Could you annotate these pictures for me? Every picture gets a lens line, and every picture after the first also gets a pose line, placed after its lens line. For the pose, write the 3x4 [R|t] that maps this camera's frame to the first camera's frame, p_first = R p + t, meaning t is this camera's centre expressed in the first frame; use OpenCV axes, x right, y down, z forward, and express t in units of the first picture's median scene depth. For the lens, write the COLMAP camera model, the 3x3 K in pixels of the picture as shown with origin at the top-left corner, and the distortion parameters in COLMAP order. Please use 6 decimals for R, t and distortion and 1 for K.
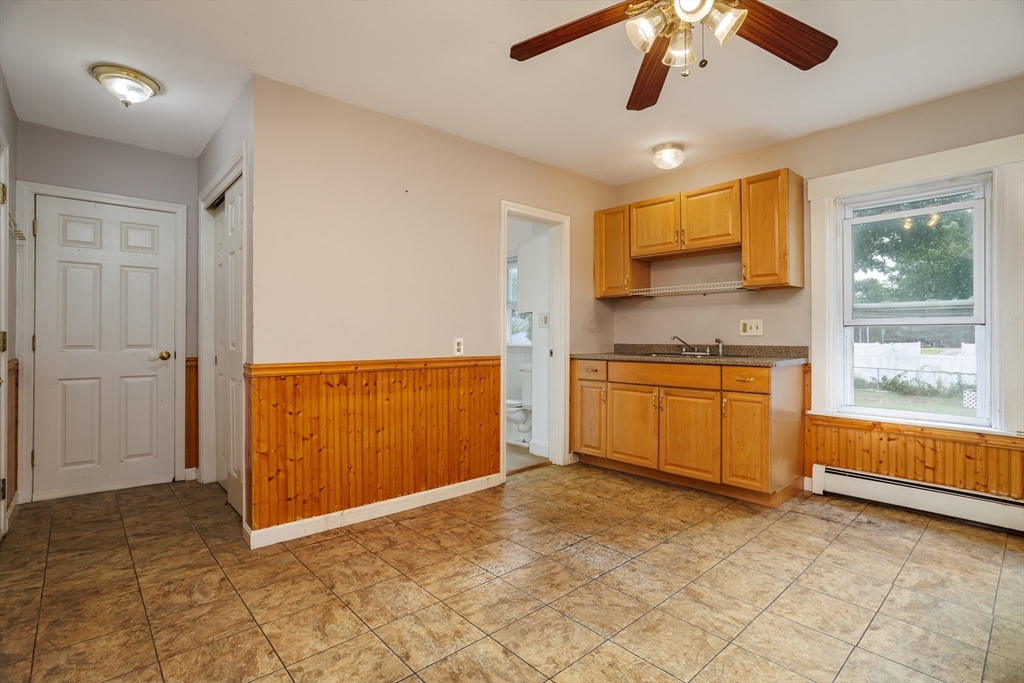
lens RADIAL K [[496.4, 0, 514.1], [0, 496.4, 335.0], [0, 0, 1]] dist [-0.044569, 0.022001]
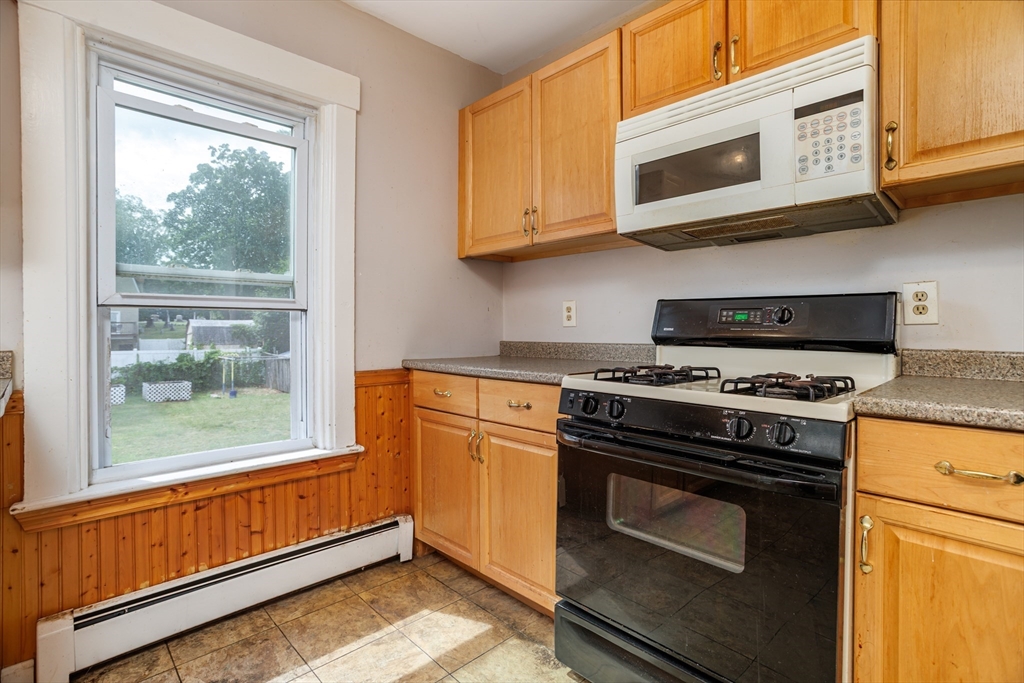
lens RADIAL K [[496.4, 0, 508.1], [0, 496.4, 329.0], [0, 0, 1]] dist [-0.044569, 0.022001]
pose [[-0.036320, -0.000540, 0.999340, 0.162292], [-0.000929, 0.999999, 0.000506, 0.003464], [-0.999340, -0.000910, -0.036321, 0.568616]]
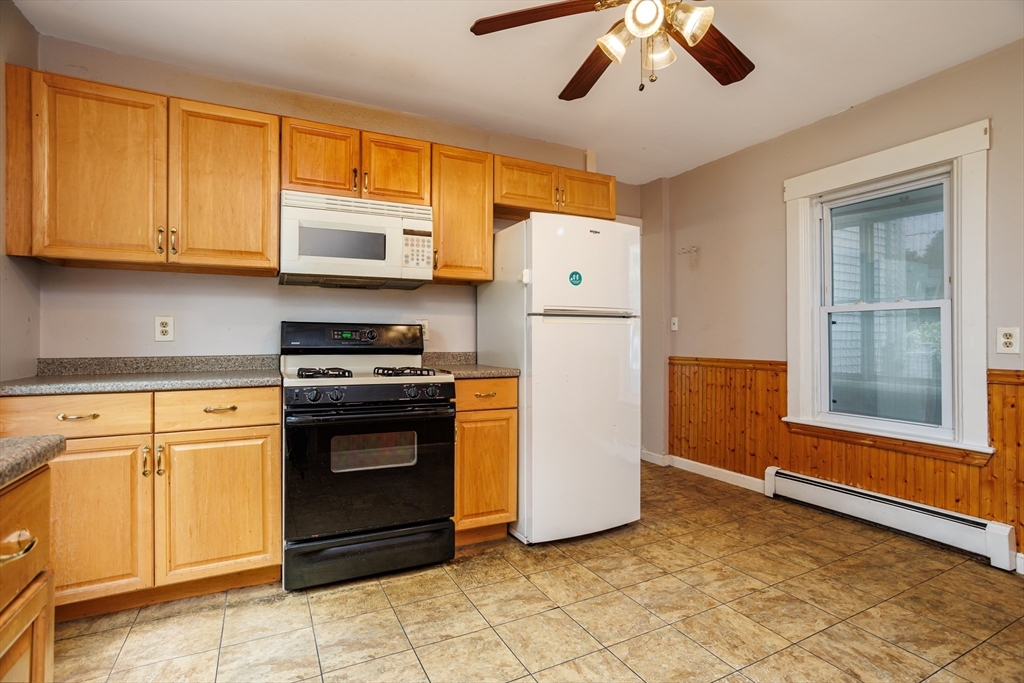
lens RADIAL K [[496.4, 0, 514.5], [0, 496.4, 336.1], [0, 0, 1]] dist [-0.044569, 0.022001]
pose [[-0.968142, 0.004549, 0.250360, 0.185751], [0.001822, 0.999936, -0.011123, 0.002041], [-0.250395, -0.010313, -0.968089, 1.010634]]
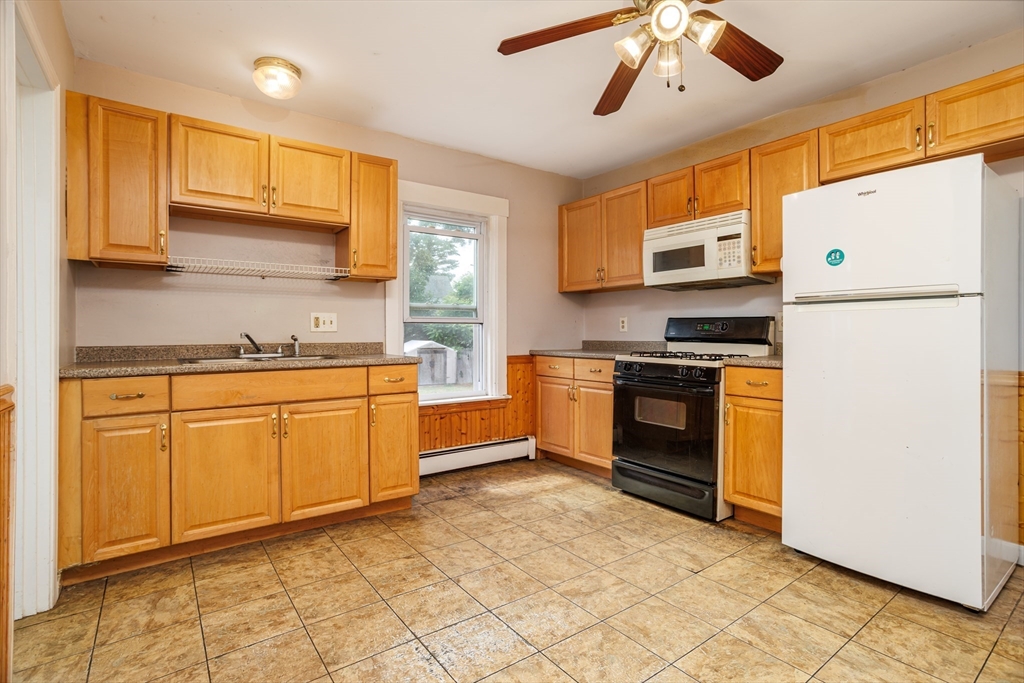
lens RADIAL K [[496.4, 0, 515.8], [0, 496.4, 333.1], [0, 0, 1]] dist [-0.044569, 0.022001]
pose [[0.089773, -0.000395, 0.995962, -0.373136], [-0.001430, 0.999999, 0.000525, 0.003175], [-0.995961, -0.001471, 0.089773, 0.610629]]
